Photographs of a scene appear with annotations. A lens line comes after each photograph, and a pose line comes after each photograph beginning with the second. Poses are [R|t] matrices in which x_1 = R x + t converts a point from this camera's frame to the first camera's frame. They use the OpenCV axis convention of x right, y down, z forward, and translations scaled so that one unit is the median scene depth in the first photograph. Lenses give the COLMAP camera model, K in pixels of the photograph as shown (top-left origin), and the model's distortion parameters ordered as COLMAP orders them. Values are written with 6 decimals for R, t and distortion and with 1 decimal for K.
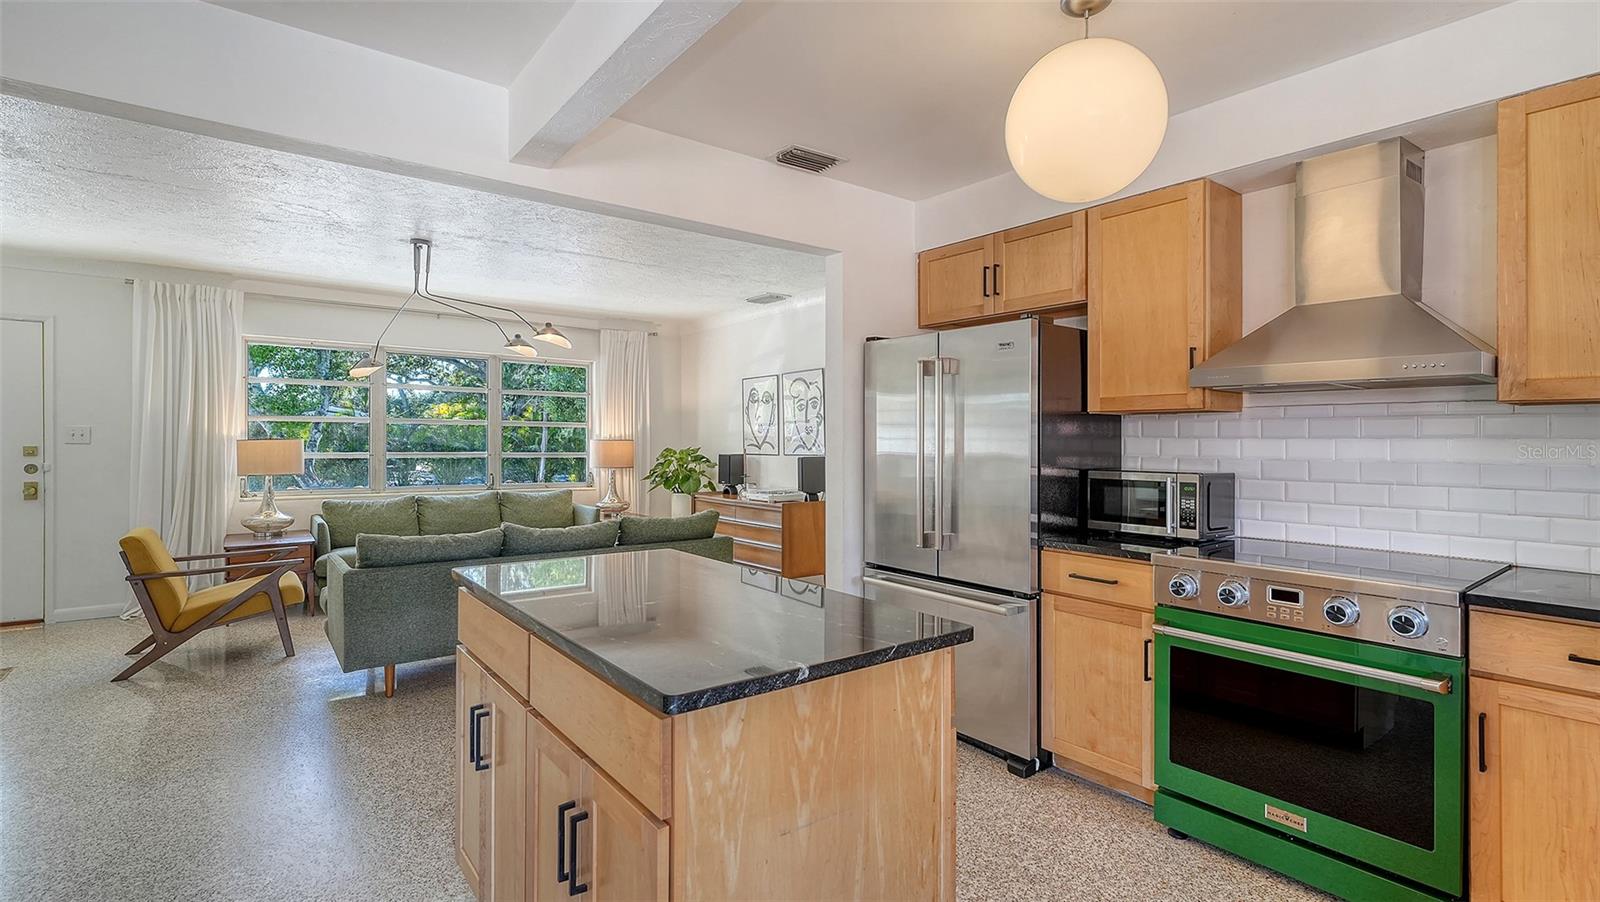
lens RADIAL K [[734.1, 0, 796.9], [0, 734.1, 440.4], [0, 0, 1]] dist [0.000292, 0.000091]
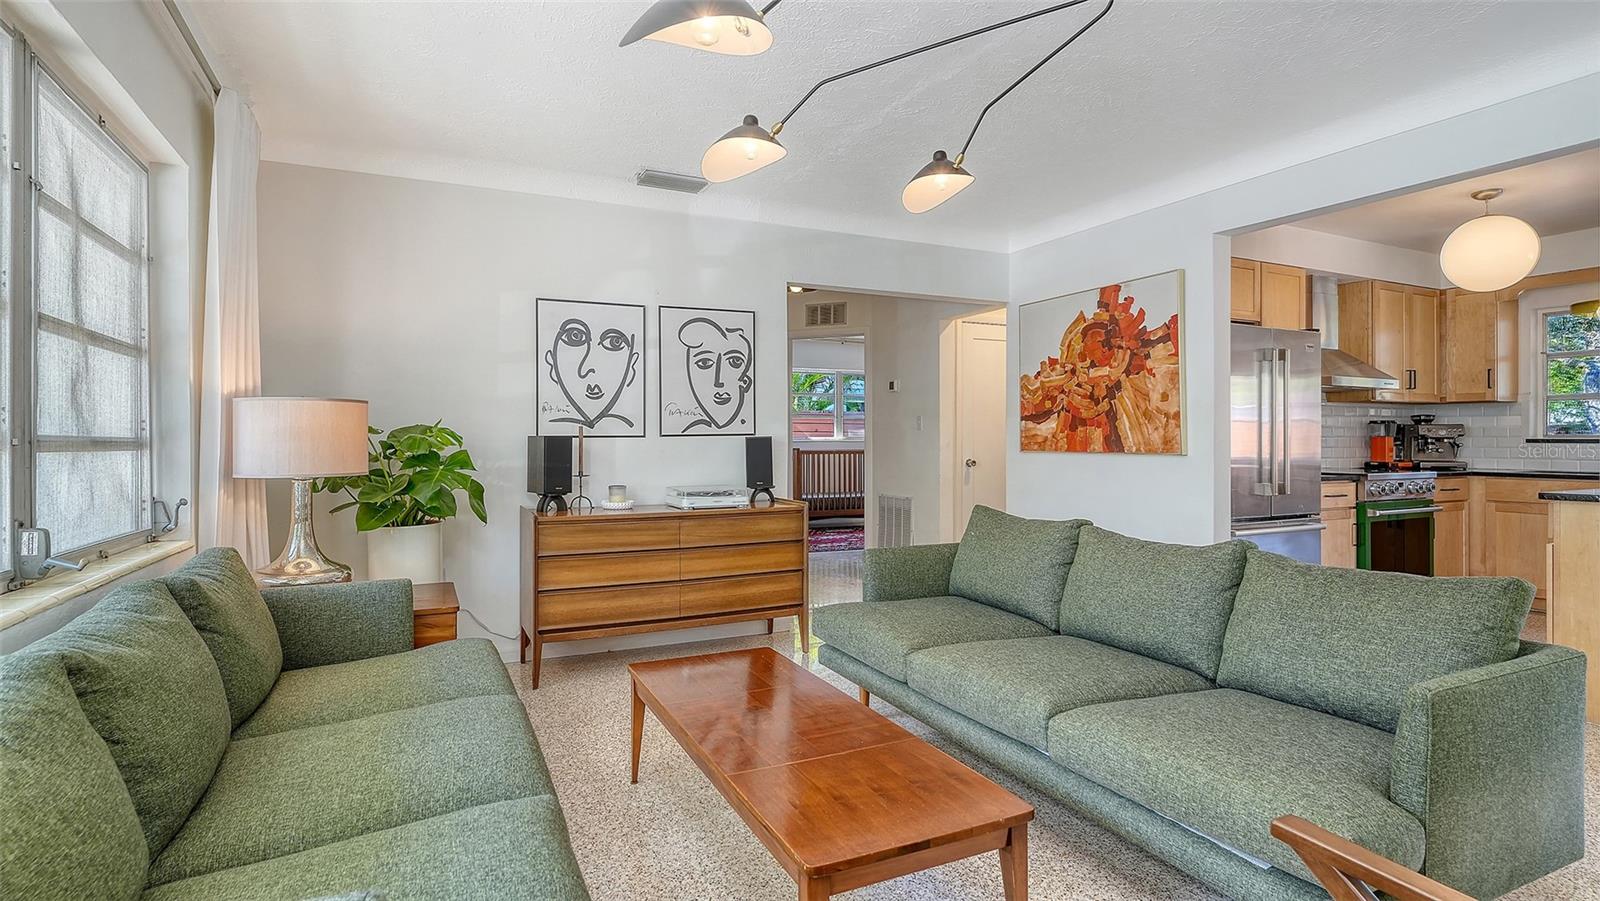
lens RADIAL K [[799.3, 0, 806.6], [0, 799.3, 439.6], [0, 0, 1]] dist [-0.001172, -0.000416]
pose [[0.199957, -0.006825, 0.979781, -0.696167], [0.004156, 0.999973, 0.006118, 0.020181], [-0.979796, 0.002848, 0.199980, 0.781826]]
